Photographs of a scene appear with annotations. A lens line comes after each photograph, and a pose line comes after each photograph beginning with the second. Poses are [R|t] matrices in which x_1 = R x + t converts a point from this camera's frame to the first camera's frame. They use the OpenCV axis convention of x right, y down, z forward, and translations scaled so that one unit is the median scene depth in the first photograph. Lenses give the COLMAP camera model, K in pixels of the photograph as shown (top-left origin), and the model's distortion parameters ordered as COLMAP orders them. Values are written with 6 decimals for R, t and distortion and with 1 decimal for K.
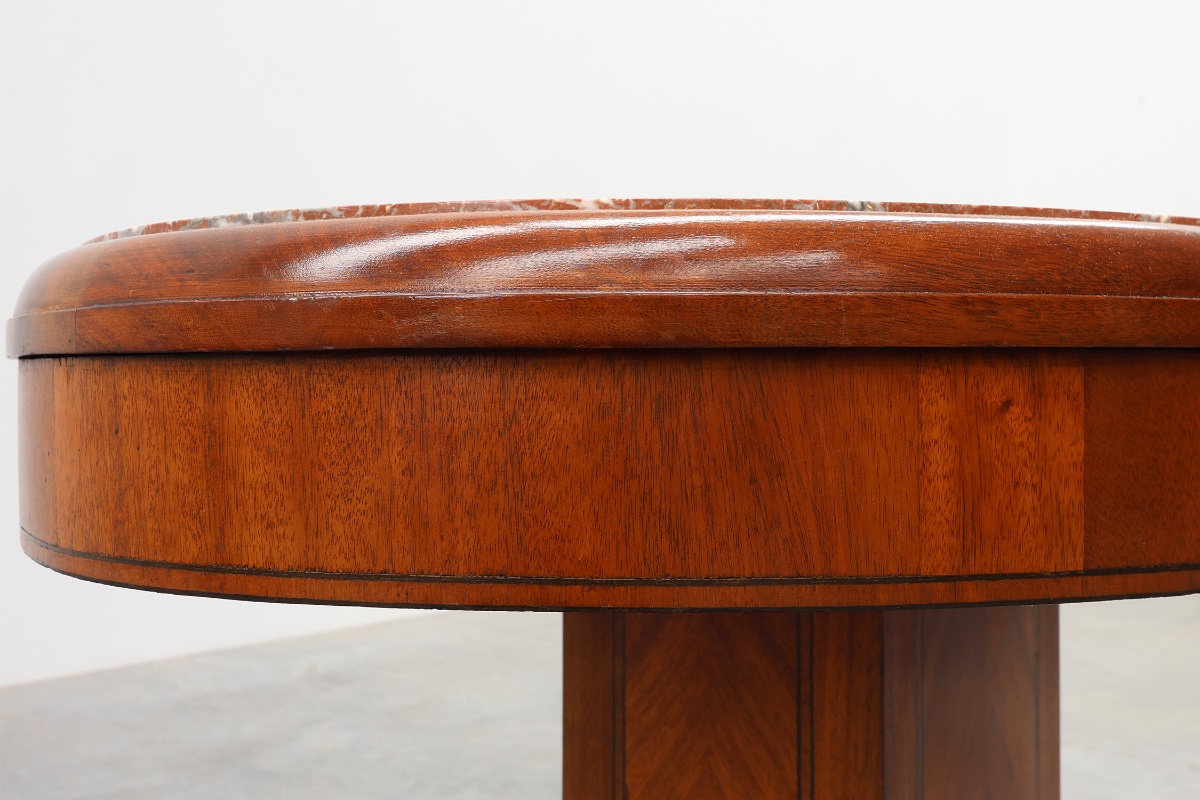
lens RADIAL K [[1437.2, 0, 600.0], [0, 1437.2, 400.0], [0, 0, 1]] dist [0.004570, 0.003809]
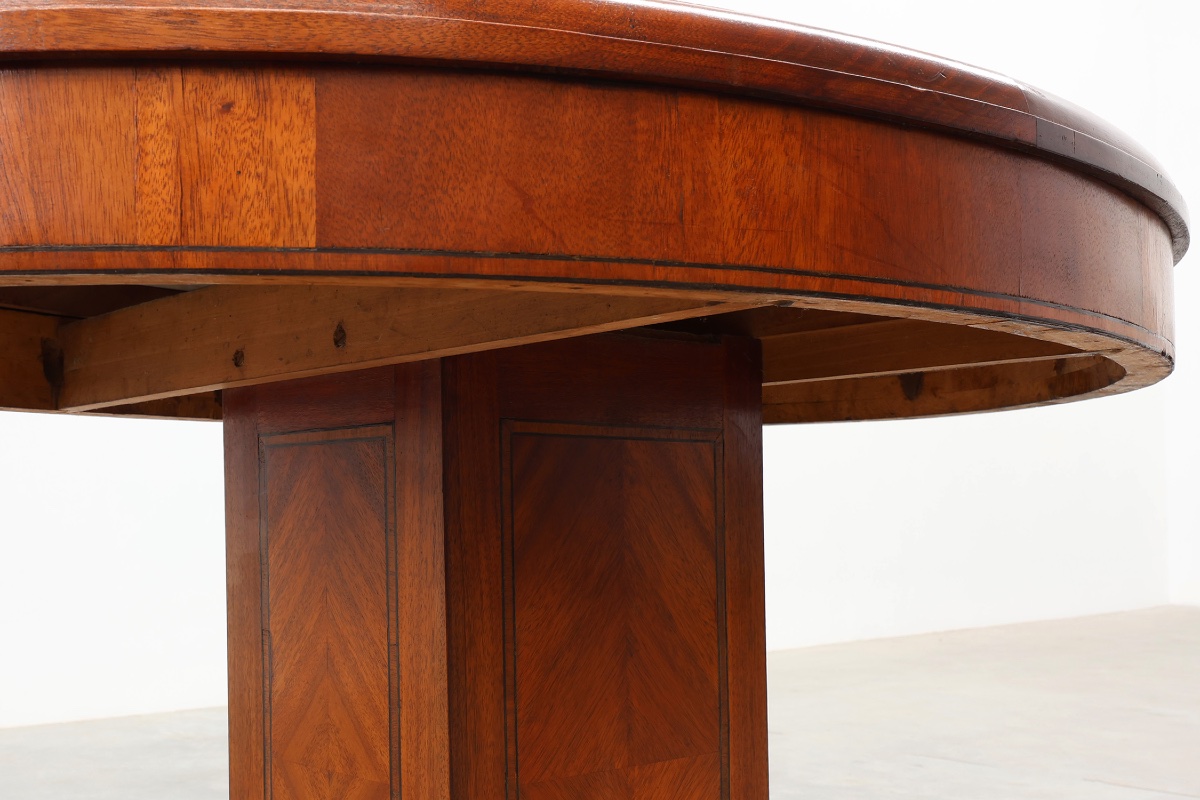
lens RADIAL K [[1472.9, 0, 596.2], [0, 1472.9, 560.5], [0, 0, 1]] dist [0.032156, 0.019217]
pose [[0.986374, -0.075958, -0.145933, 0.722958], [0.074669, 0.997106, -0.014294, 0.409297], [0.146596, 0.003202, 0.989191, -0.148185]]
